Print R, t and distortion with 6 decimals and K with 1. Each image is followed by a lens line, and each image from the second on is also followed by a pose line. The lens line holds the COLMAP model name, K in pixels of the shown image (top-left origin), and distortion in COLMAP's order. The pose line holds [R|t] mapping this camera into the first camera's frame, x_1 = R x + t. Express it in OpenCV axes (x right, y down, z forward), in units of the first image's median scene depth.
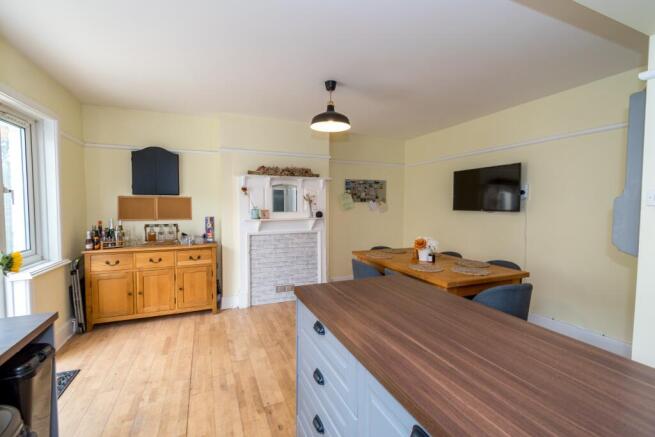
lens RADIAL K [[288.1, 0, 328.6], [0, 288.1, 216.1], [0, 0, 1]] dist [0.001552, 0.000152]
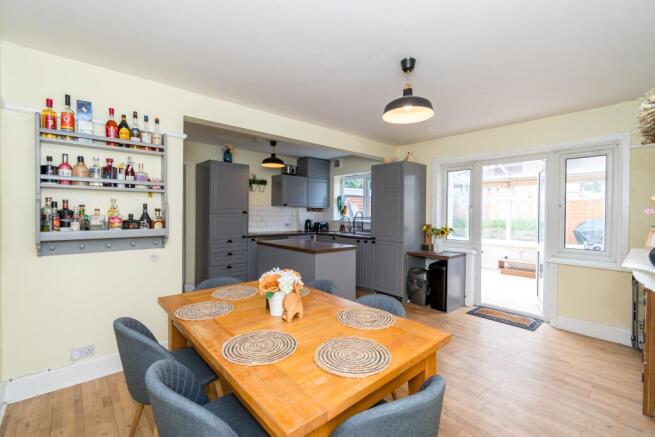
lens RADIAL K [[288.1, 0, 328.6], [0, 288.1, 216.1], [0, 0, 1]] dist [0.001552, 0.000152]
pose [[-0.947782, -0.009328, -0.318783, 0.338680], [-0.026652, 0.998392, 0.050025, -0.044997], [0.317804, 0.055909, -0.946507, 1.245559]]
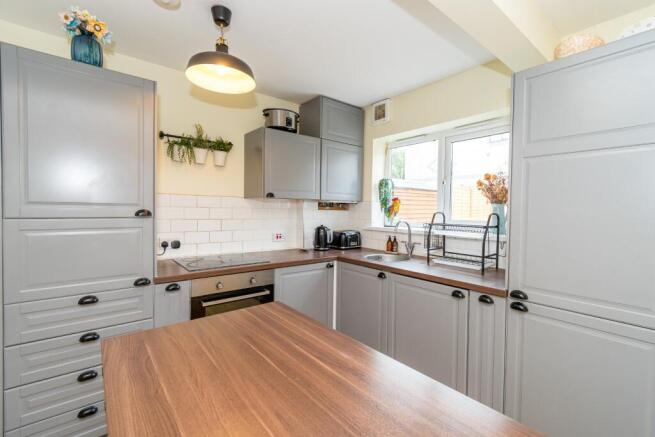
lens RADIAL K [[288.1, 0, 328.6], [0, 288.1, 216.1], [0, 0, 1]] dist [0.001552, 0.000152]
pose [[-0.961373, -0.010283, -0.275056, 0.129560], [-0.029875, 0.997296, 0.067136, -0.023273], [0.273622, 0.072760, -0.959081, 0.442126]]
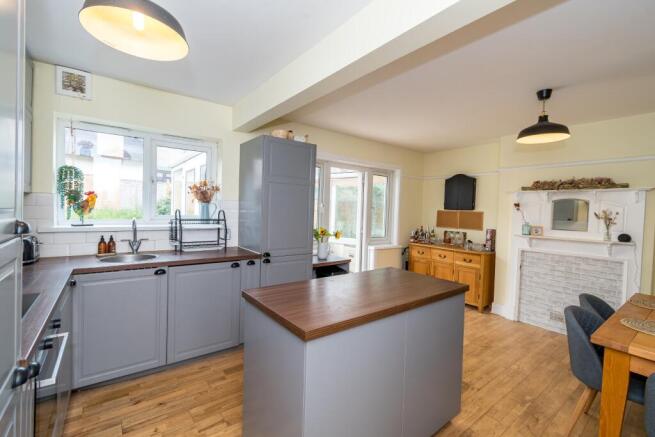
lens RADIAL K [[288.1, 0, 328.6], [0, 288.1, 216.1], [0, 0, 1]] dist [0.001552, 0.000152]
pose [[0.247227, 0.031109, -0.968458, 0.545932], [-0.073414, 0.997213, 0.013292, -0.017813], [0.966173, 0.067812, 0.248822, 0.089426]]
